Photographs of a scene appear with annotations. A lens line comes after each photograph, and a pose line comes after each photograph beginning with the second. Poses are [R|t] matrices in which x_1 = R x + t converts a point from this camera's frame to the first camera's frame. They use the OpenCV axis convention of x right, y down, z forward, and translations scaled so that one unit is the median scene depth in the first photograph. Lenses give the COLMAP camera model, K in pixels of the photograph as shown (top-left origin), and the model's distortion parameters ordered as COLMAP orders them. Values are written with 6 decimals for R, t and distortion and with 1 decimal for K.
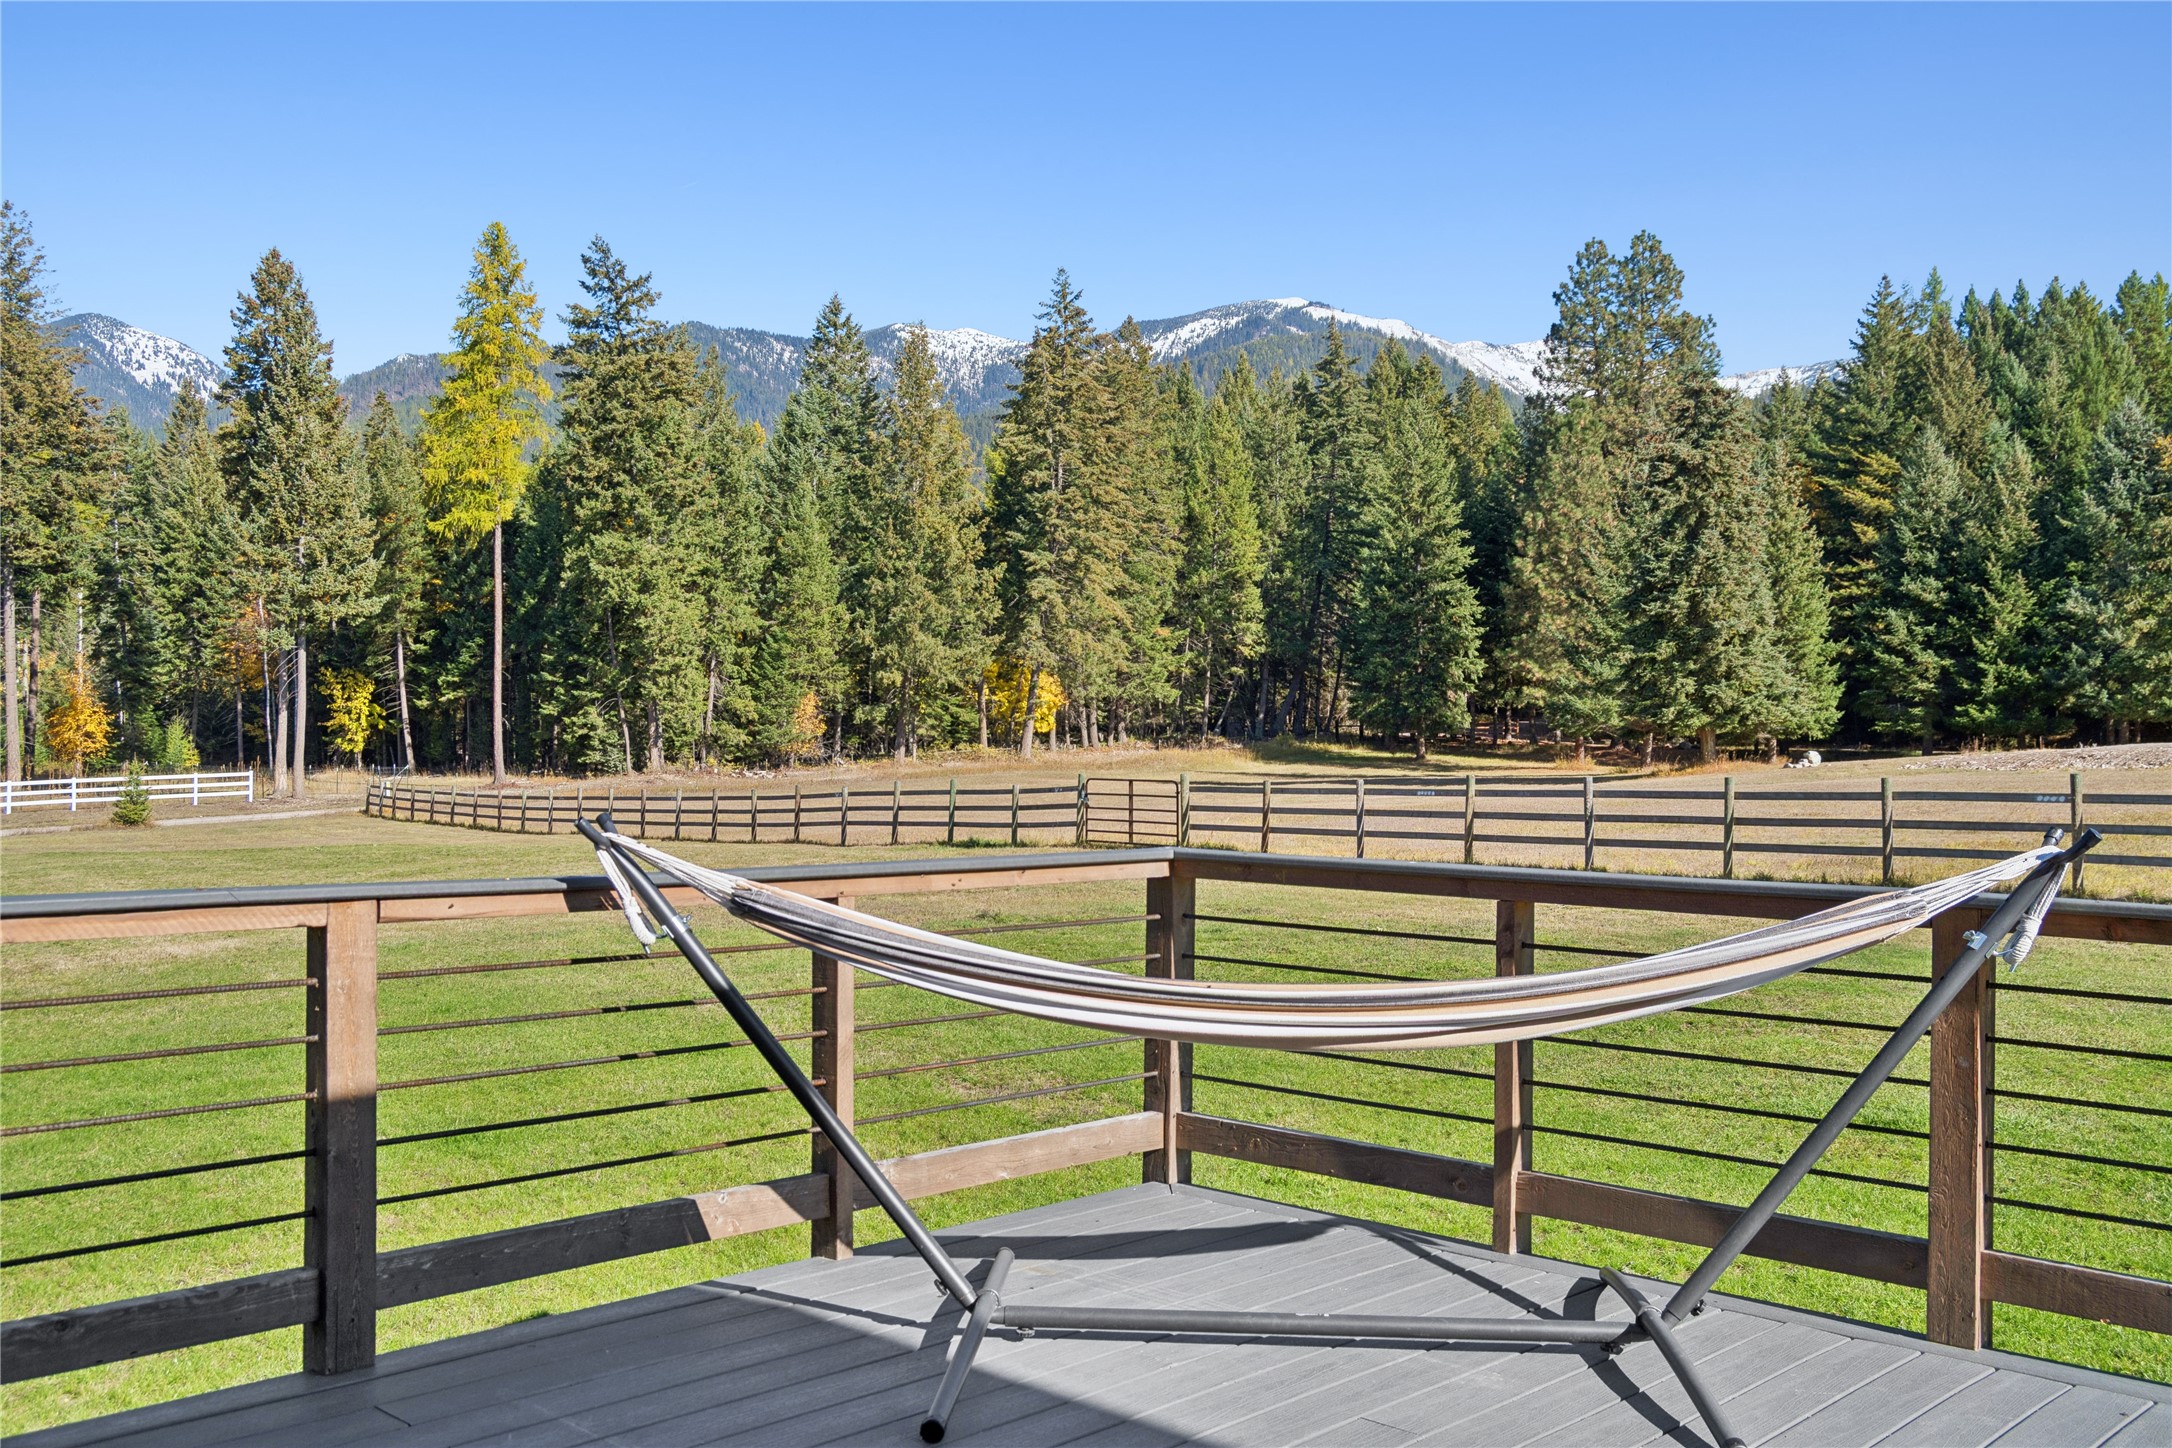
lens RADIAL K [[1990.9, 0, 1120.9], [0, 1990.9, 716.6], [0, 0, 1]] dist [-0.015249, 0.000000]
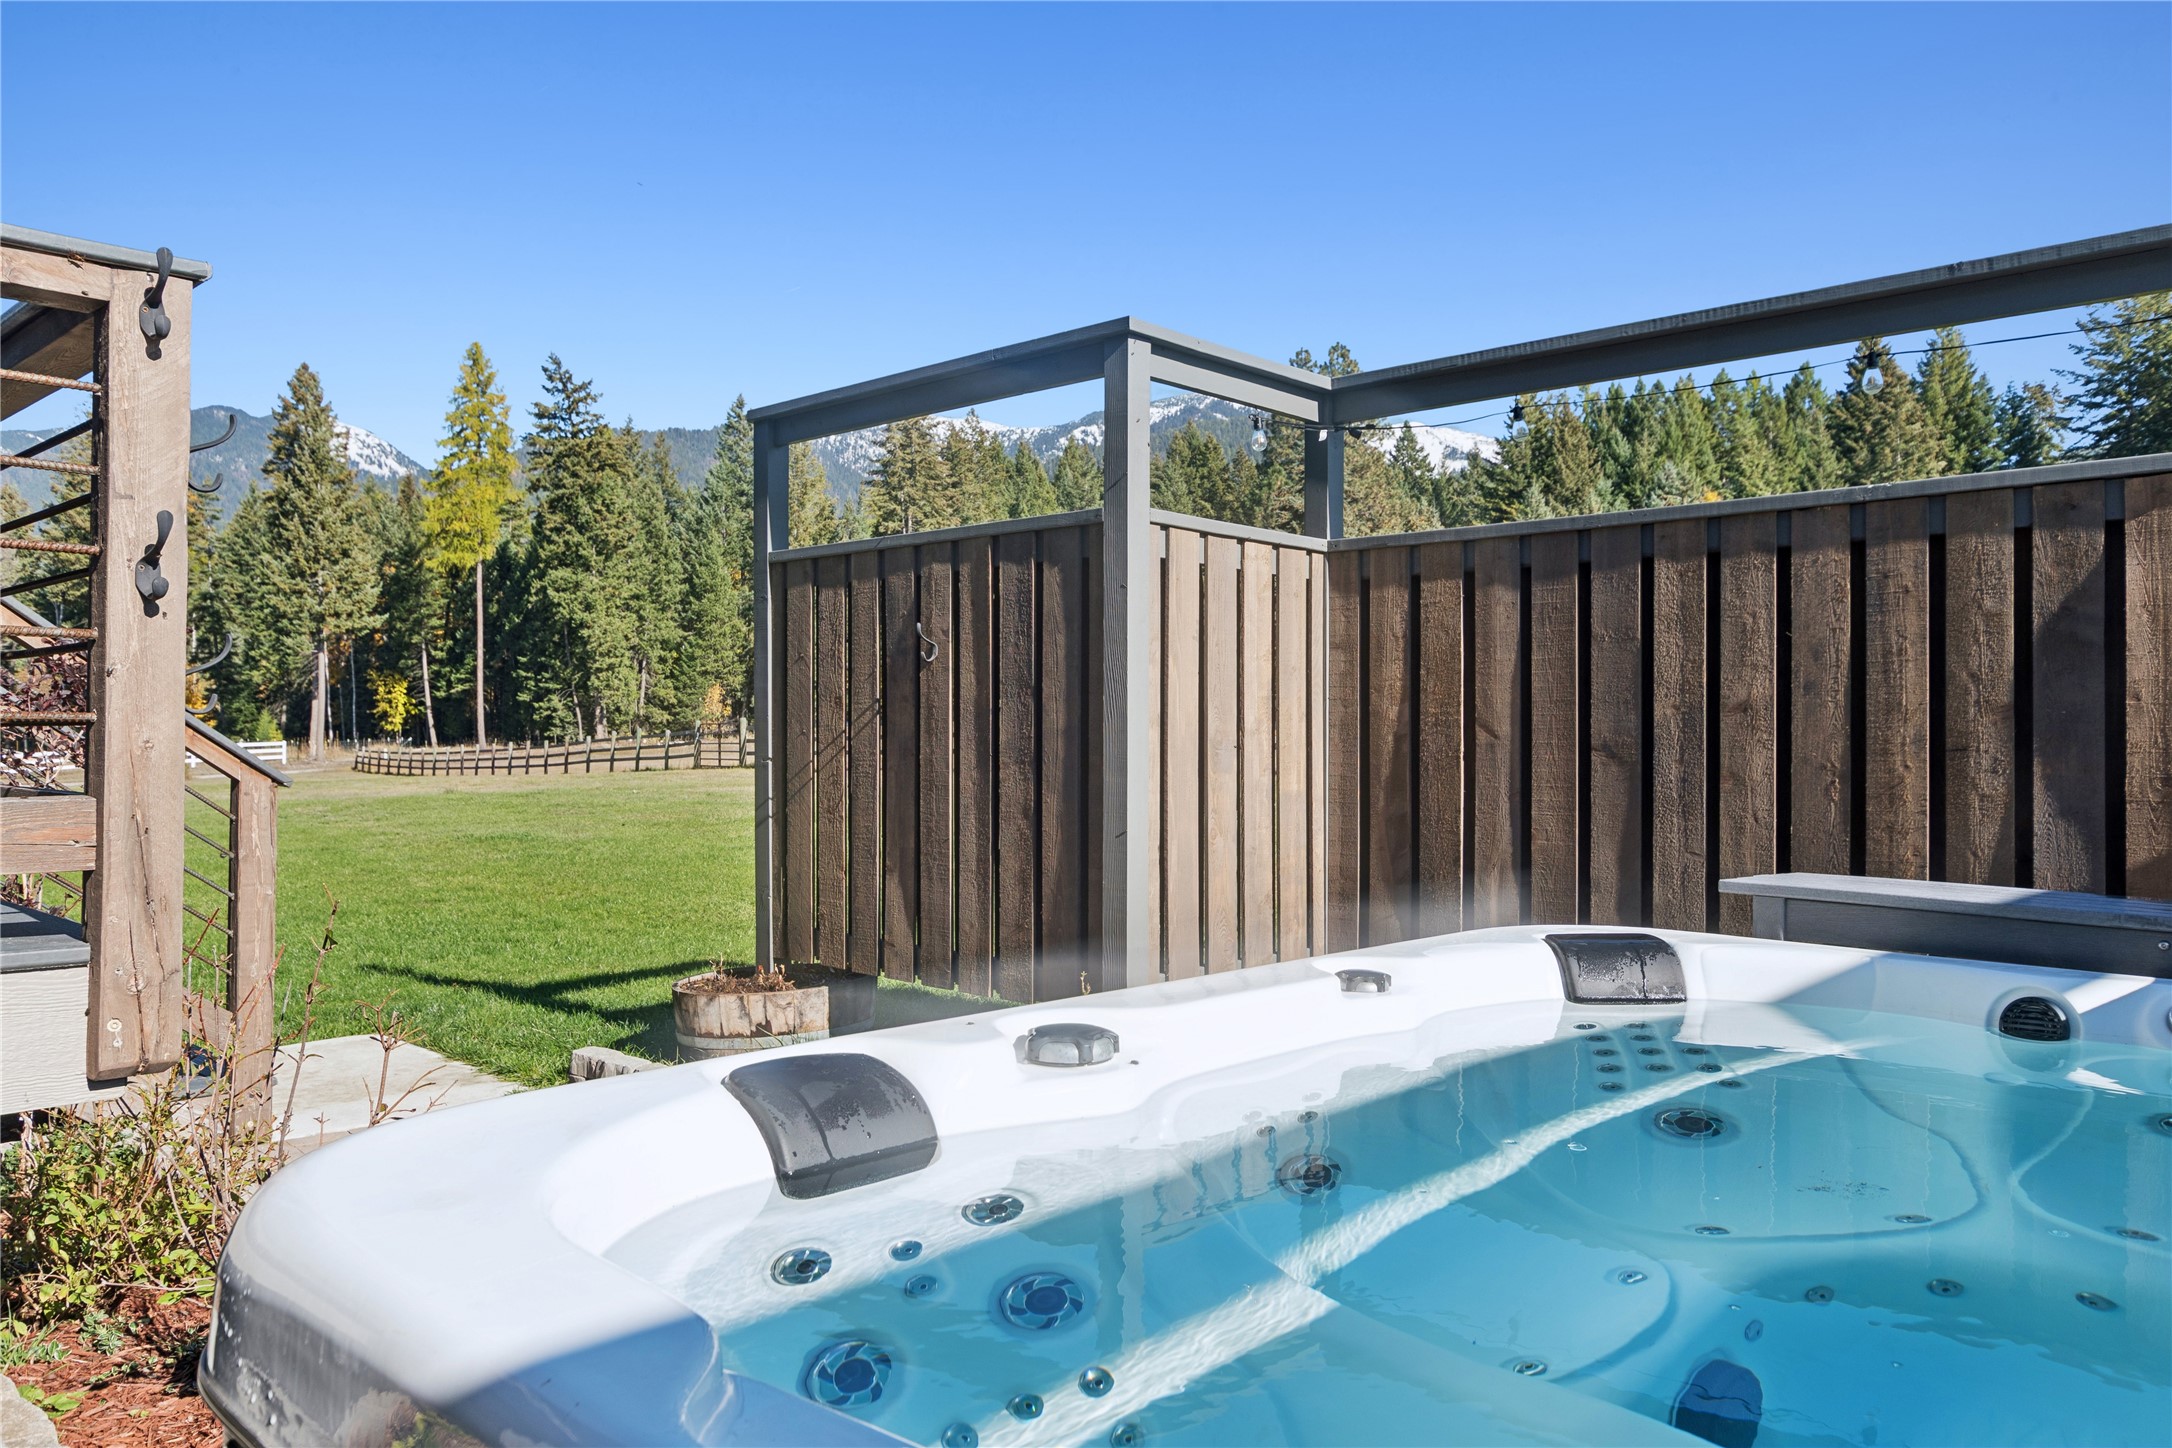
lens RADIAL K [[1515.4, 0, 1097.4], [0, 1515.4, 734.3], [0, 0, 1]] dist [0.010911, -0.001724]
pose [[0.999974, -0.007088, 0.001005, 0.106356], [0.007073, 0.999873, 0.014312, 0.009552], [-0.001106, -0.014305, 0.999897, -0.050154]]
